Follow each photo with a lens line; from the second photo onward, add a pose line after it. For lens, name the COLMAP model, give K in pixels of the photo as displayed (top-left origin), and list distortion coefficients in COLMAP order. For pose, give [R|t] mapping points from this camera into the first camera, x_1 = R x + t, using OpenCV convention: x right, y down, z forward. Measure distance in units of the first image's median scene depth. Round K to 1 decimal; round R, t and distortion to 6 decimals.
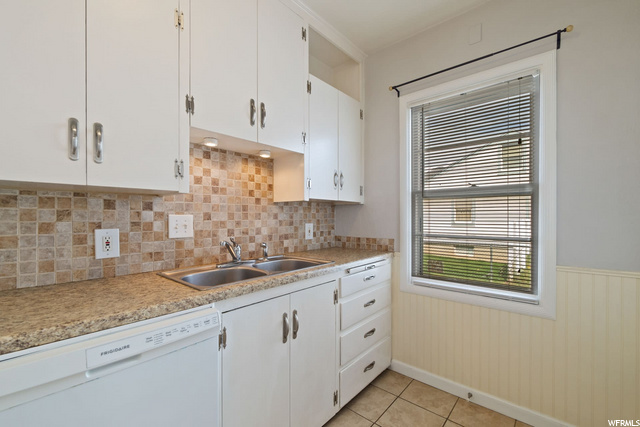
lens RADIAL K [[276.1, 0, 318.9], [0, 276.1, 219.3], [0, 0, 1]] dist [-0.003833, 0.000744]
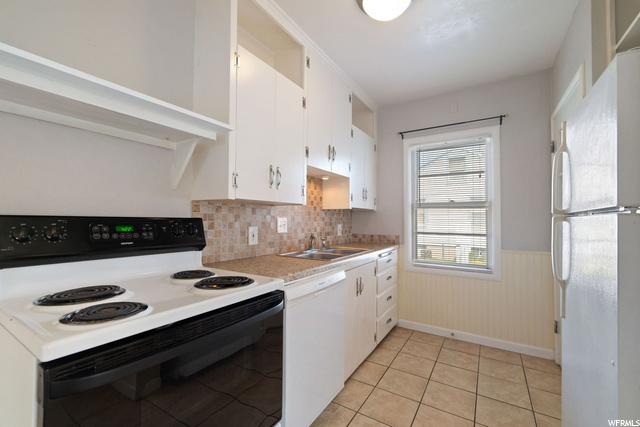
lens RADIAL K [[272.8, 0, 320.0], [0, 272.8, 213.5], [0, 0, 1]] dist [0.002335, 0.000038]
pose [[0.987691, 0.011932, 0.155961, -0.436354], [-0.007235, 0.999504, -0.030651, 0.003575], [-0.156249, 0.029145, 0.987288, -0.426569]]
